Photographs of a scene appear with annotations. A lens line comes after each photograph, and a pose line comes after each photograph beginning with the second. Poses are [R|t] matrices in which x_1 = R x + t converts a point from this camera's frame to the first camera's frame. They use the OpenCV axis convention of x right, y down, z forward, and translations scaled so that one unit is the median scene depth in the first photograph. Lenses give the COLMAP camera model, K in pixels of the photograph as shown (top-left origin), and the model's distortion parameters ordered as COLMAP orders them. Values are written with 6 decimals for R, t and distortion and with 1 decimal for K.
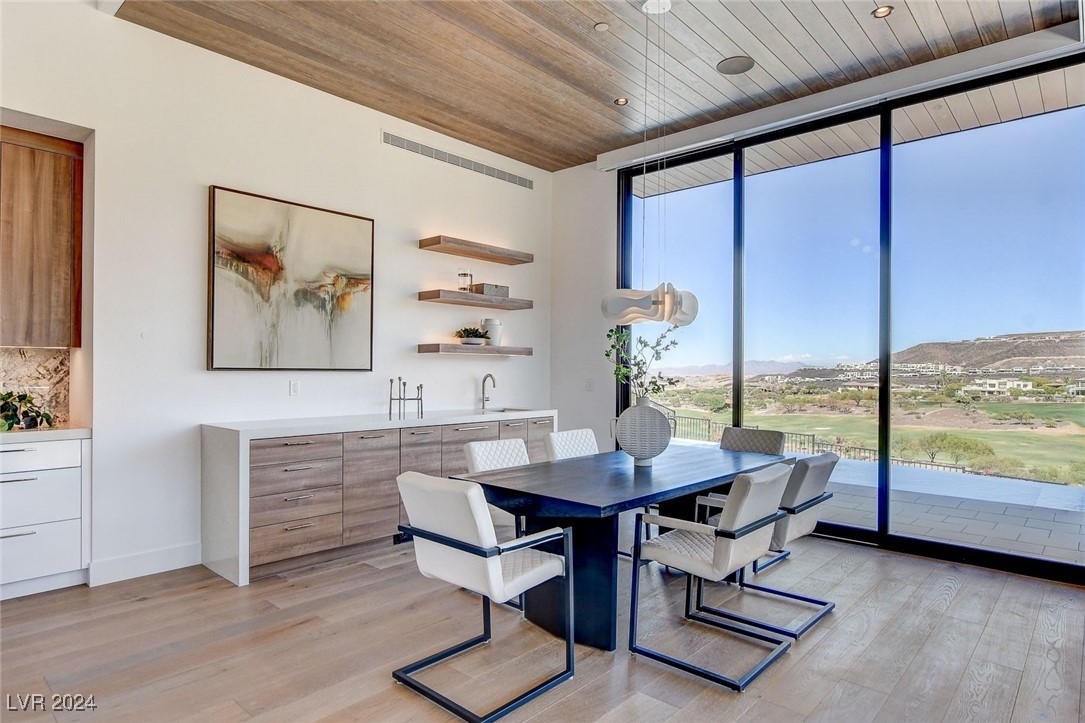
lens RADIAL K [[621.4, 0, 547.3], [0, 621.4, 365.6], [0, 0, 1]] dist [-0.012112, 0.001003]
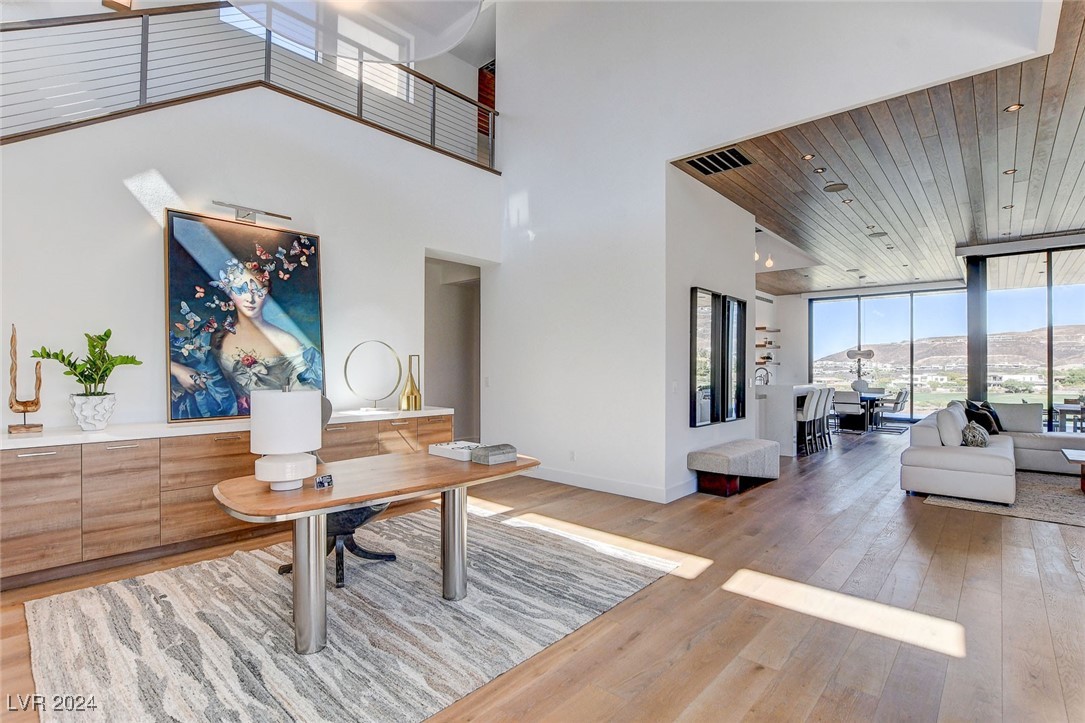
lens RADIAL K [[513.1, 0, 552.5], [0, 513.1, 363.2], [0, 0, 1]] dist [-0.022770, 0.000859]
pose [[0.999926, -0.004103, 0.011444, -1.159392], [0.004143, 0.999985, -0.003526, -0.021910], [-0.011430, 0.003573, 0.999928, -1.397087]]
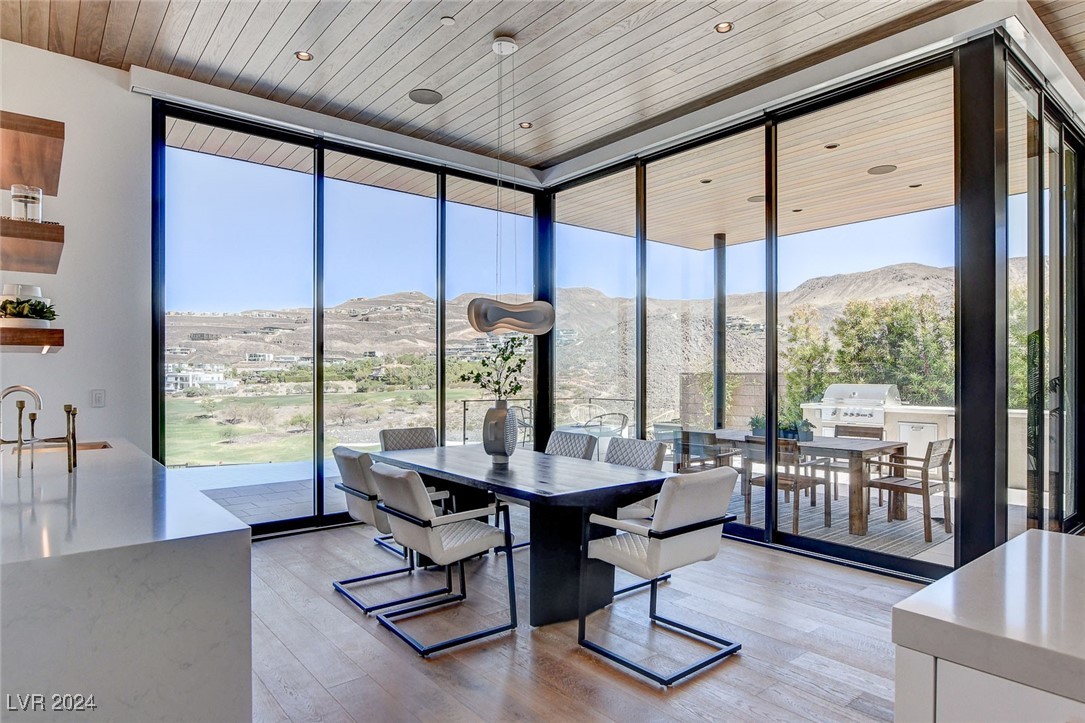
lens RADIAL K [[621.4, 0, 535.5], [0, 621.4, 372.5], [0, 0, 1]] dist [-0.012112, 0.001003]
pose [[0.151323, -0.008589, 0.988447, -0.578694], [-0.002355, 0.999956, 0.009049, -0.003629], [-0.988482, -0.003697, 0.151296, 0.487550]]
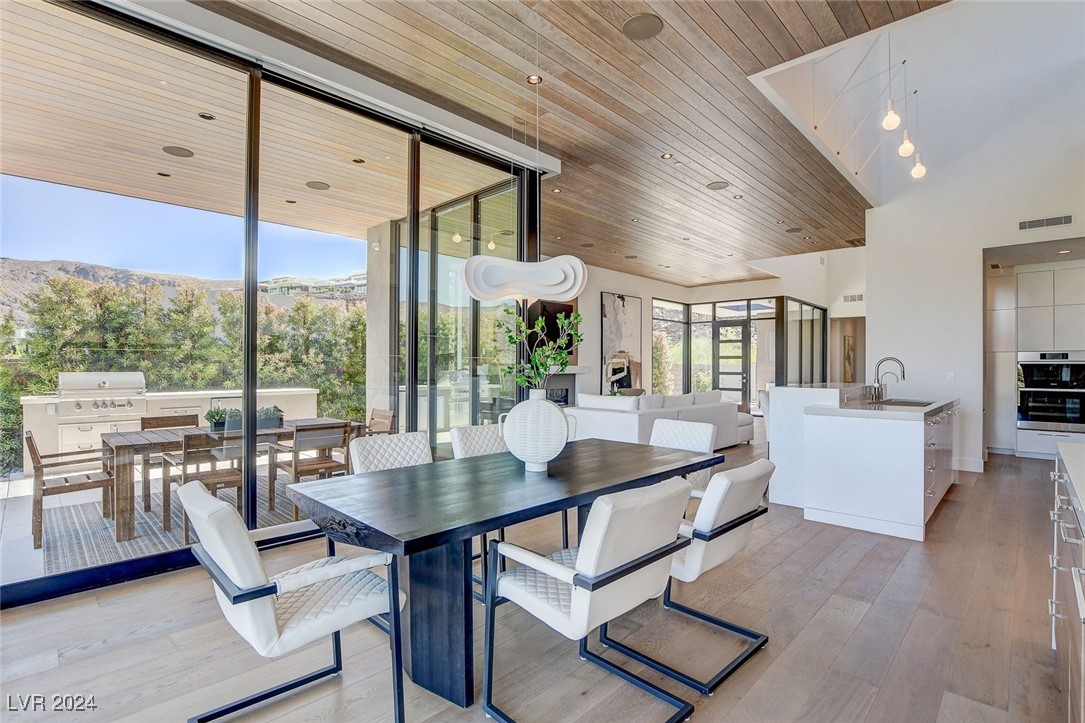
lens RADIAL K [[513.1, 0, 543.9], [0, 513.1, 378.2], [0, 0, 1]] dist [-0.022770, 0.000859]
pose [[-0.999264, -0.013743, 0.035802, 0.078187], [-0.013046, 0.999723, 0.019606, 0.016400], [-0.036061, 0.019125, -0.999167, 1.071065]]
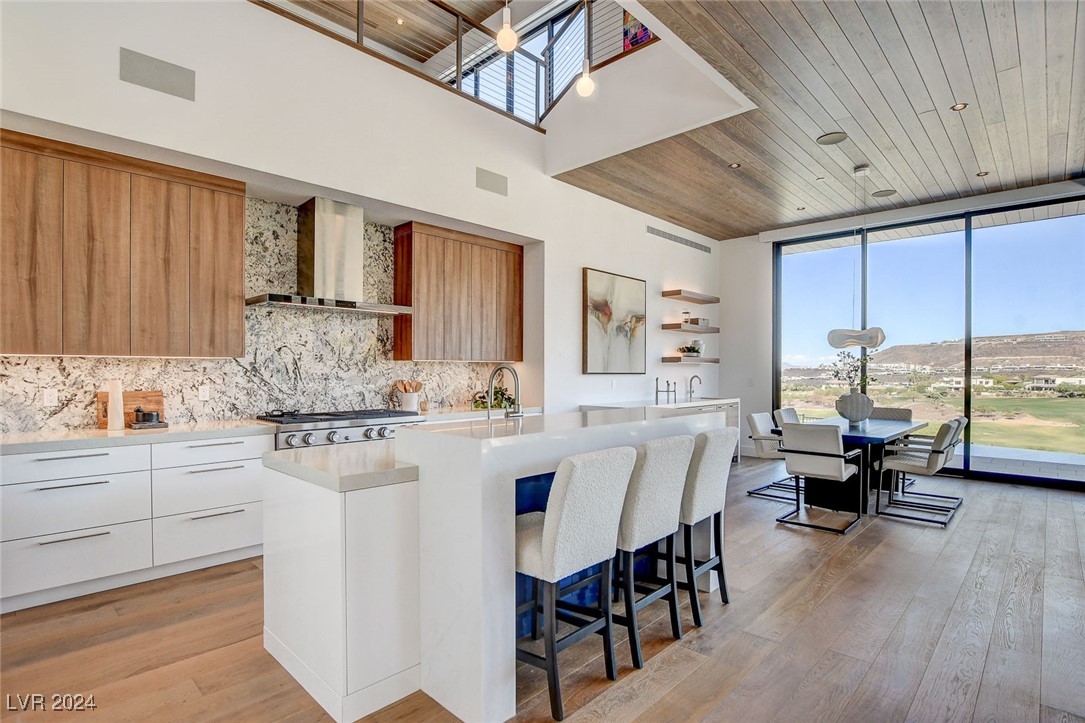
lens RADIAL K [[537.9, 0, 543.3], [0, 537.9, 374.4], [0, 0, 1]] dist [-0.025179, 0.004403]
pose [[0.999513, -0.005240, -0.030755, -0.450167], [0.005630, 0.999904, 0.012621, -0.008171], [0.030686, -0.012788, 0.999447, -0.374230]]
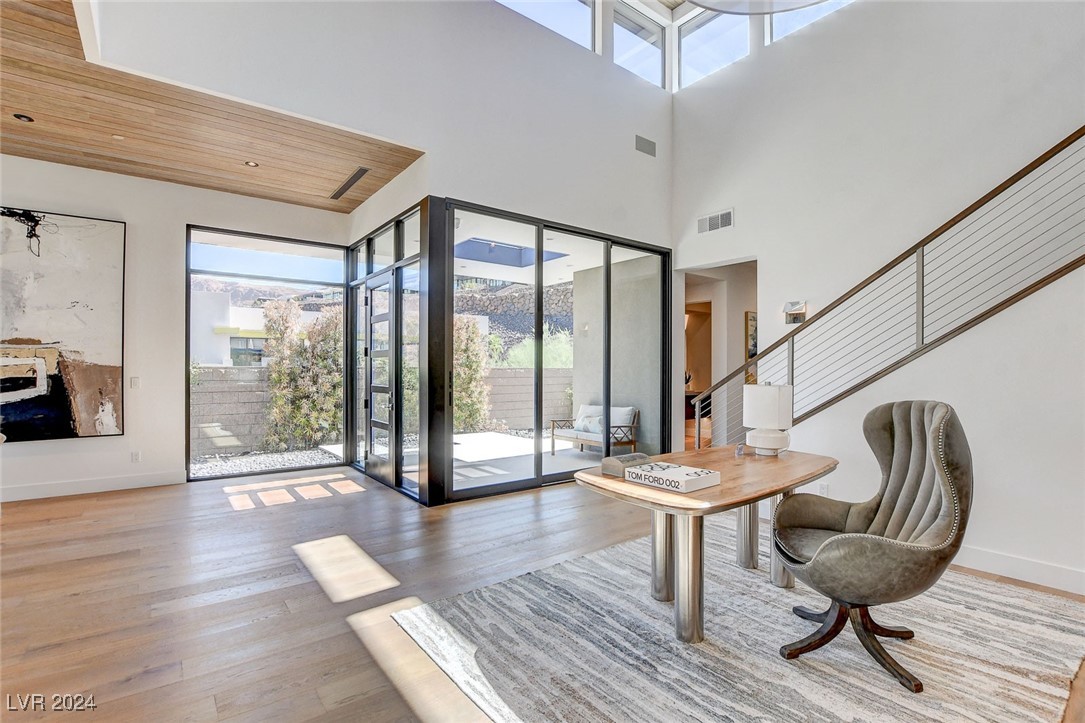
lens RADIAL K [[513.1, 0, 538.0], [0, 513.1, 365.9], [0, 0, 1]] dist [-0.022770, 0.000859]
pose [[-0.981958, -0.010563, 0.188805, -1.223632], [-0.012148, 0.999900, -0.007238, -0.016342], [-0.188709, -0.009401, -0.981988, -0.348503]]
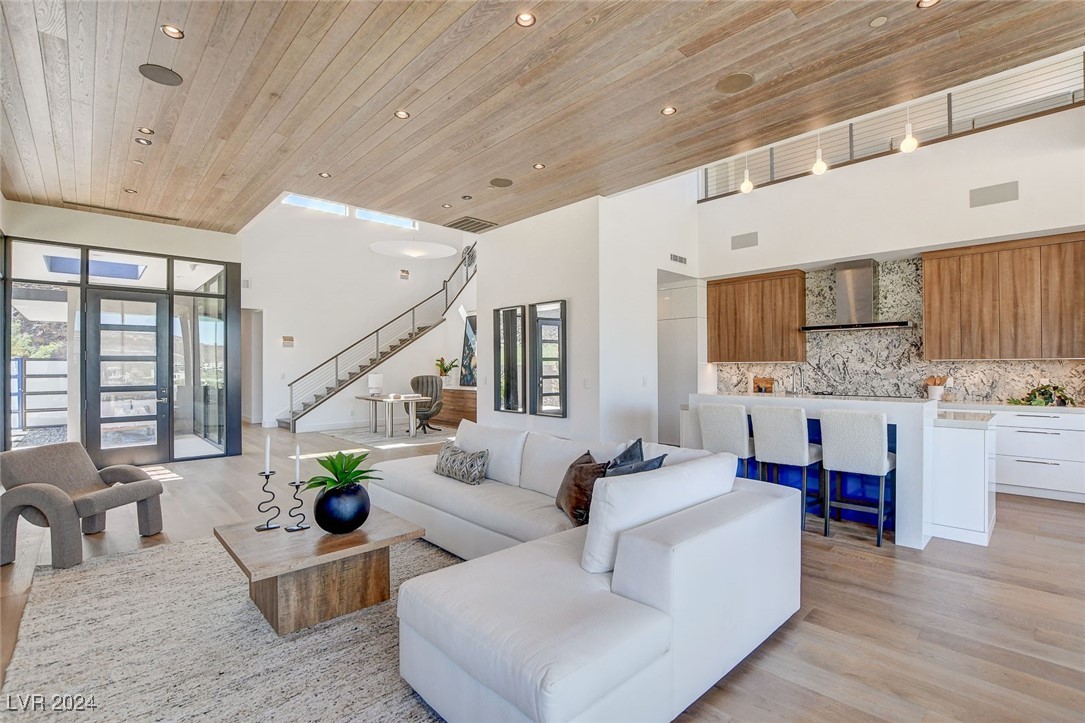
lens RADIAL K [[513.1, 0, 534.6], [0, 513.1, 364.0], [0, 0, 1]] dist [-0.022770, 0.000859]
pose [[-0.073720, -0.013206, -0.997192, 0.437293], [0.009195, 0.999861, -0.013921, -0.006326], [0.997237, -0.010196, -0.073588, -0.241111]]
